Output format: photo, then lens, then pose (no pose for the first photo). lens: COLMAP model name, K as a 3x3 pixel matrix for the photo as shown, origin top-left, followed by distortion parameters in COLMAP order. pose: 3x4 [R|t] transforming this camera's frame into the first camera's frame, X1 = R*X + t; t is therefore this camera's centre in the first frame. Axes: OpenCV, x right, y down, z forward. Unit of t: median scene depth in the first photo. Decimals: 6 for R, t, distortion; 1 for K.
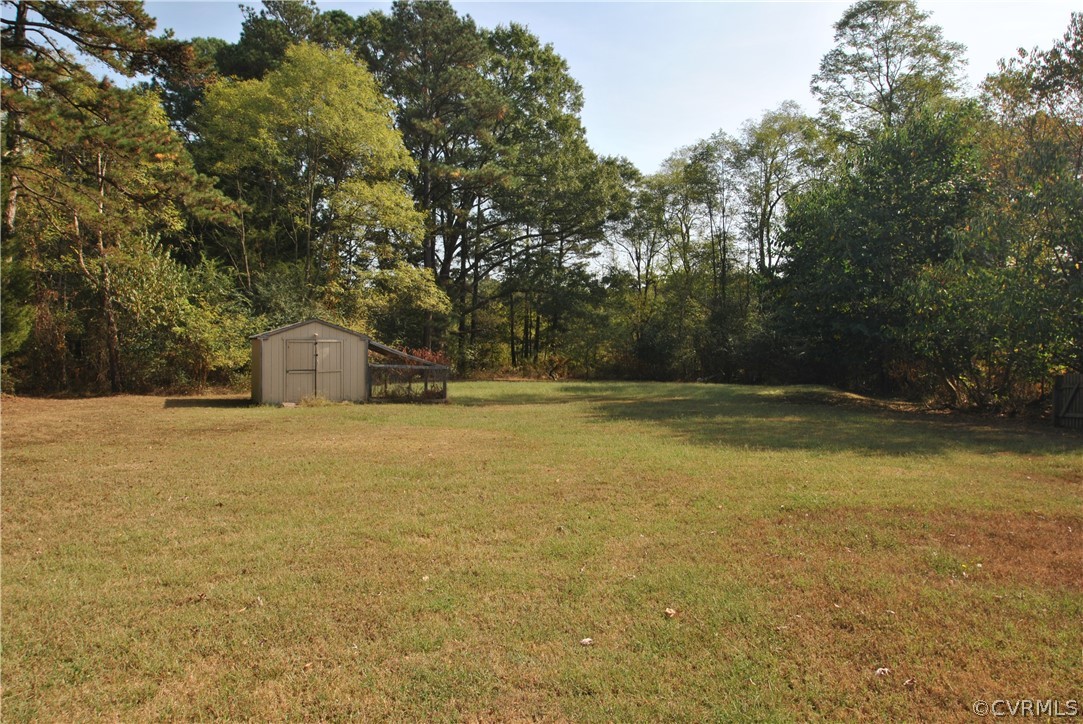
lens RADIAL K [[763.3, 0, 539.9], [0, 763.3, 354.9], [0, 0, 1]] dist [-0.043292, 0.001711]
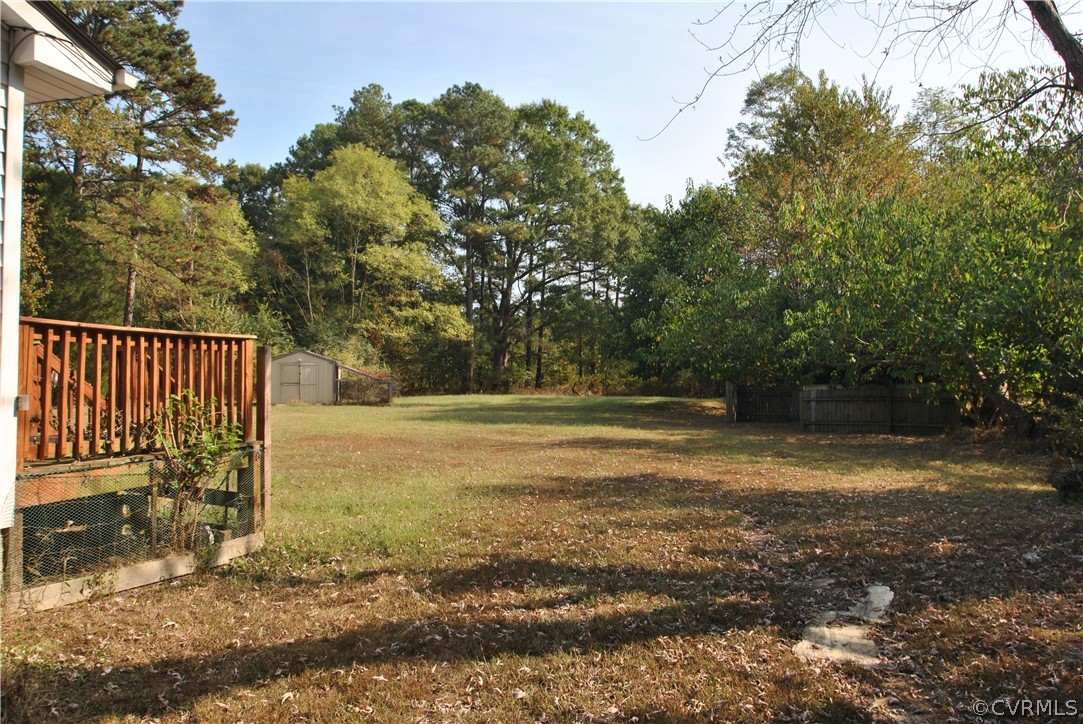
lens RADIAL K [[763.3, 0, 539.9], [0, 763.3, 354.9], [0, 0, 1]] dist [-0.043292, 0.001711]
pose [[0.973669, -0.007651, -0.227838, 0.218201], [0.001261, 0.999602, -0.028176, 0.002848], [0.227963, 0.027146, 0.973291, -0.160737]]
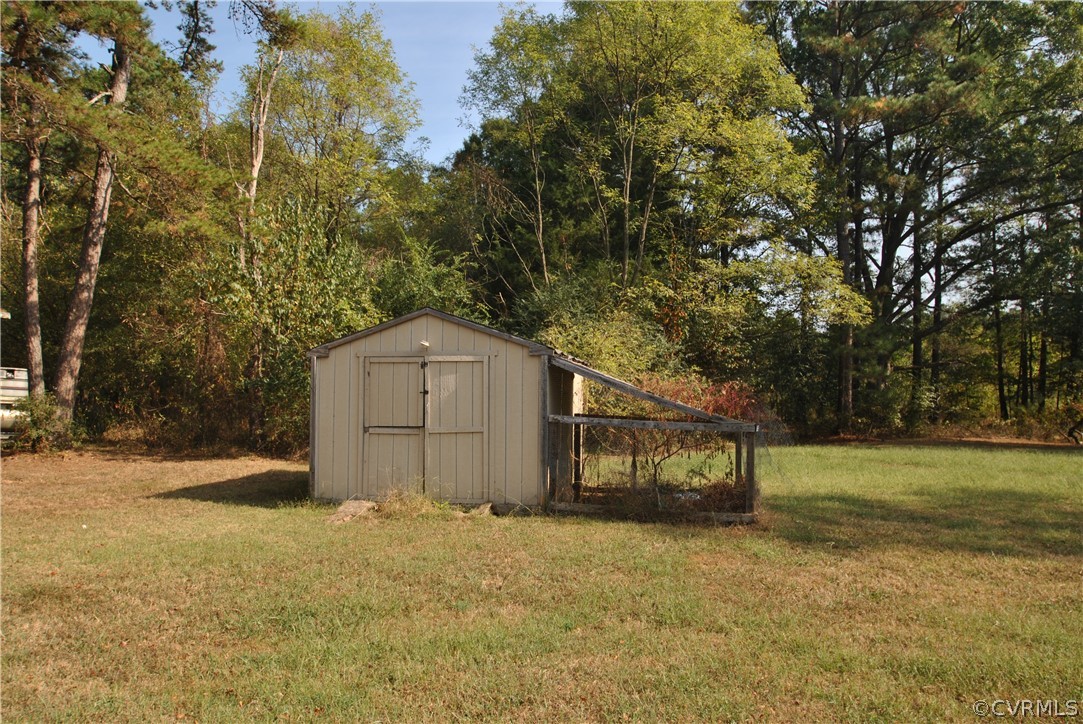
lens RADIAL K [[763.3, 0, 539.9], [0, 763.3, 354.9], [0, 0, 1]] dist [-0.043292, 0.001711]
pose [[0.827577, -0.025092, -0.560791, -0.000145], [-0.008679, 0.998309, -0.057476, 0.001326], [0.561285, 0.052433, 0.825960, 0.279881]]
